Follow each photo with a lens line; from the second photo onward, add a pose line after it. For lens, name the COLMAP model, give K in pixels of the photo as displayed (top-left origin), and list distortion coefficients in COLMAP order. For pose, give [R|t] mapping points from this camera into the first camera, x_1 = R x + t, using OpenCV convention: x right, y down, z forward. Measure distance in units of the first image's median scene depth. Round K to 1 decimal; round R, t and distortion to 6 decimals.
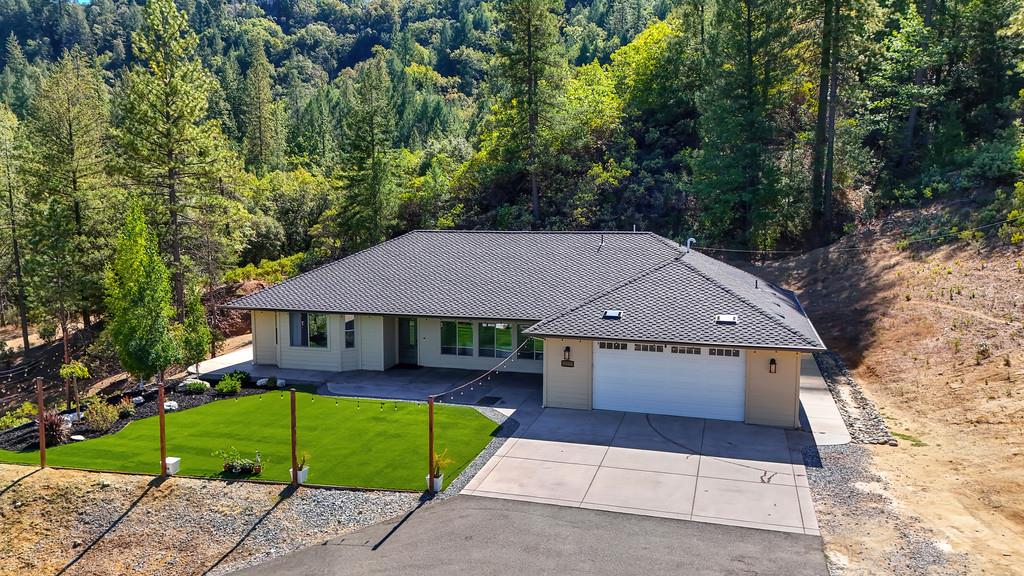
lens RADIAL K [[758.1, 0, 512.0], [0, 758.1, 288.0], [0, 0, 1]] dist [0.072580, -0.067239]
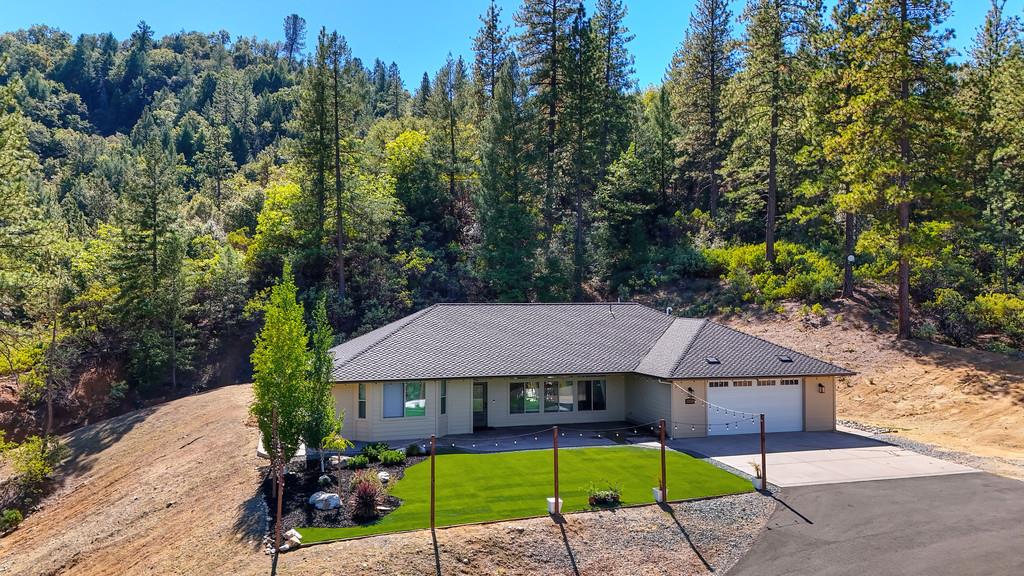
lens RADIAL K [[758.1, 0, 512.0], [0, 758.1, 288.0], [0, 0, 1]] dist [0.072580, -0.067239]
pose [[0.838125, 0.007672, 0.545424, -0.685090], [0.060875, 0.992340, -0.107501, 0.024458], [-0.542071, 0.123302, 0.831238, 0.064101]]
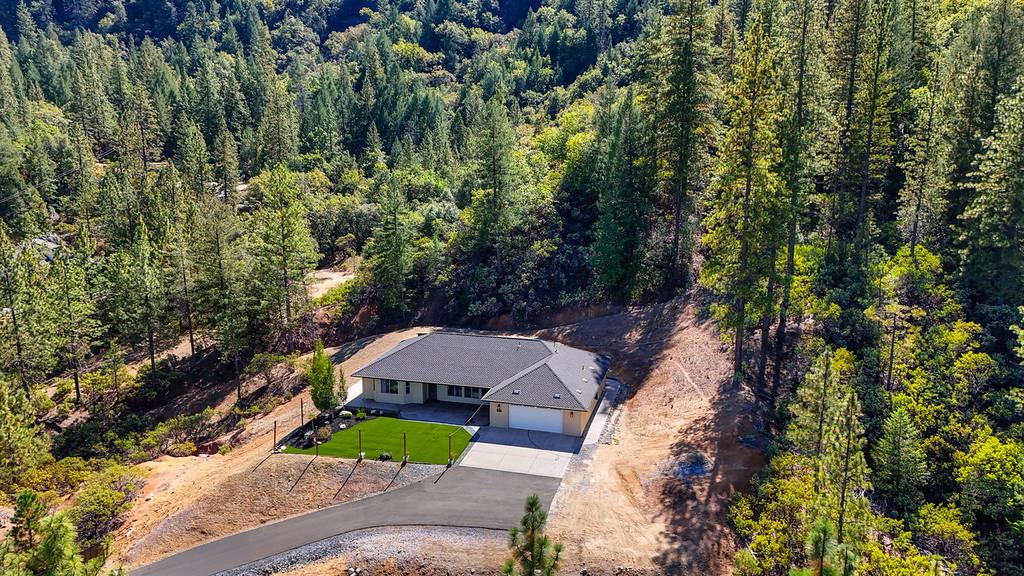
lens RADIAL K [[758.1, 0, 512.0], [0, 758.1, 288.0], [0, 0, 1]] dist [0.072580, -0.067239]
pose [[0.999779, -0.003502, 0.020749, 0.051534], [0.001406, 0.994969, 0.100176, -0.453254], [-0.020996, -0.100124, 0.994753, -1.207376]]
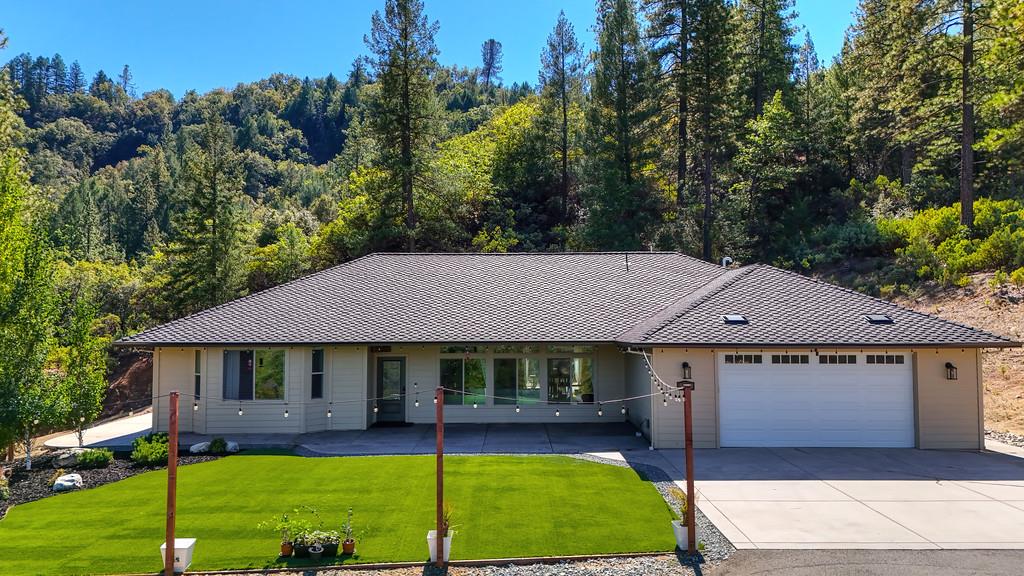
lens RADIAL K [[758.1, 0, 512.0], [0, 758.1, 288.0], [0, 0, 1]] dist [0.072580, -0.067239]
pose [[0.956605, 0.010839, 0.291187, -0.241479], [0.034459, 0.988087, -0.149986, 0.087787], [-0.289344, 0.153511, 0.944836, 0.260851]]
